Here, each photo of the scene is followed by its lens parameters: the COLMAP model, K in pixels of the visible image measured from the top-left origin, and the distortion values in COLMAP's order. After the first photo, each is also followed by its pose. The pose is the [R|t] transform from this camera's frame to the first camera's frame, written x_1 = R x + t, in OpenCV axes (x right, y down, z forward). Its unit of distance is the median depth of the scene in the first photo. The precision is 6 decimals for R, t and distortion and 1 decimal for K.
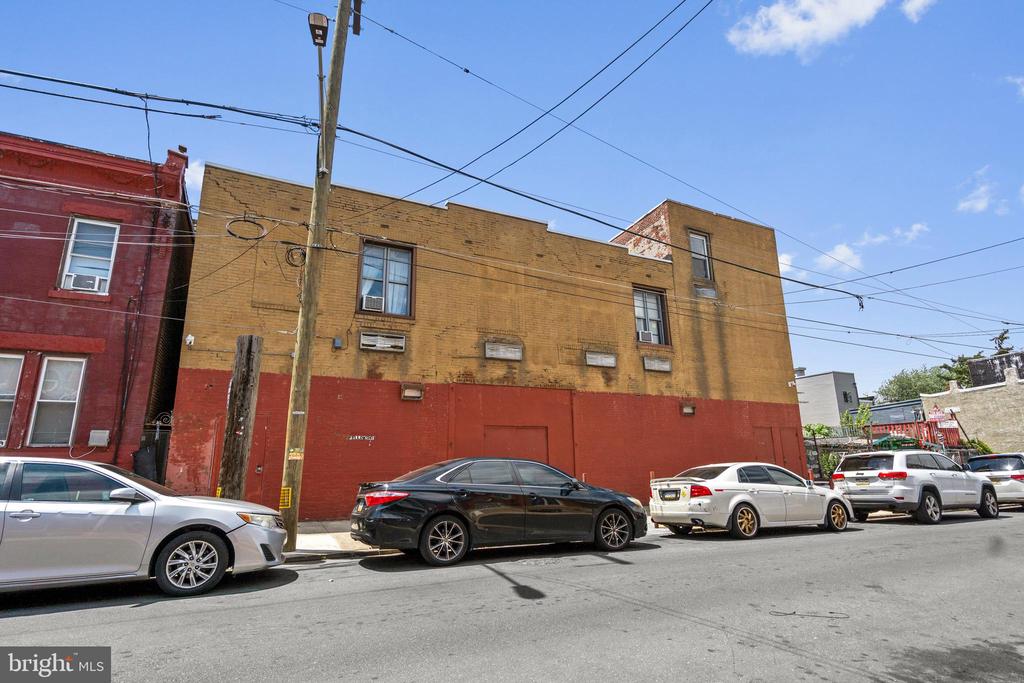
lens RADIAL K [[518.7, 0, 495.6], [0, 518.7, 342.1], [0, 0, 1]] dist [-0.005460, -0.000549]
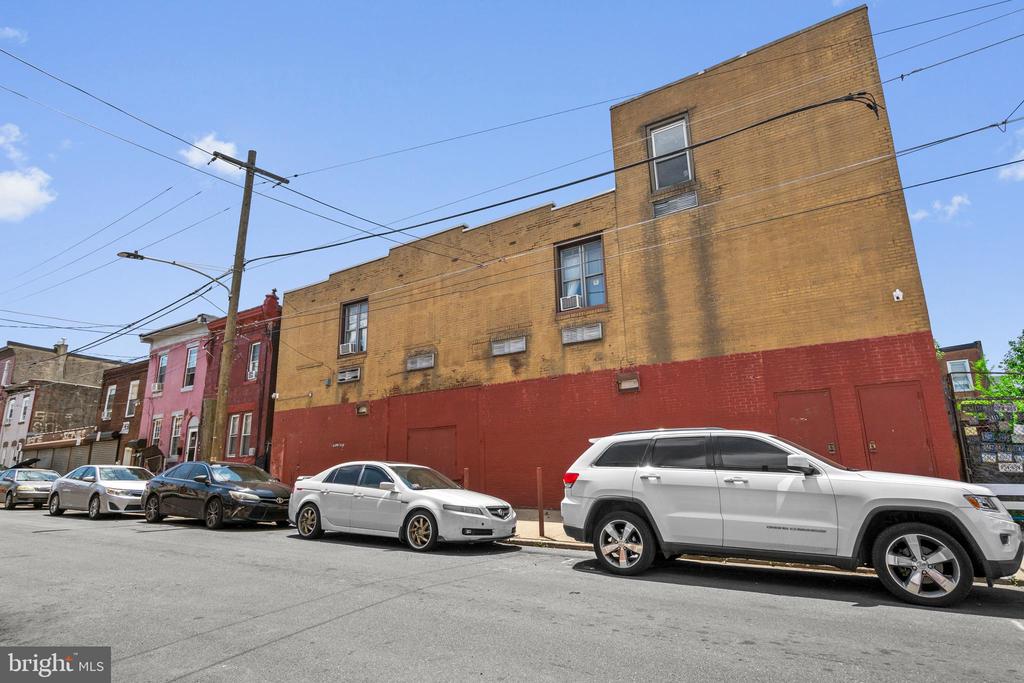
lens RADIAL K [[518.7, 0, 495.6], [0, 518.7, 342.1], [0, 0, 1]] dist [-0.005460, -0.000549]
pose [[0.508164, -0.200937, -0.837493, 0.971573], [0.210619, 0.971872, -0.105382, 0.119258], [0.835110, -0.122841, 0.536191, 0.499912]]
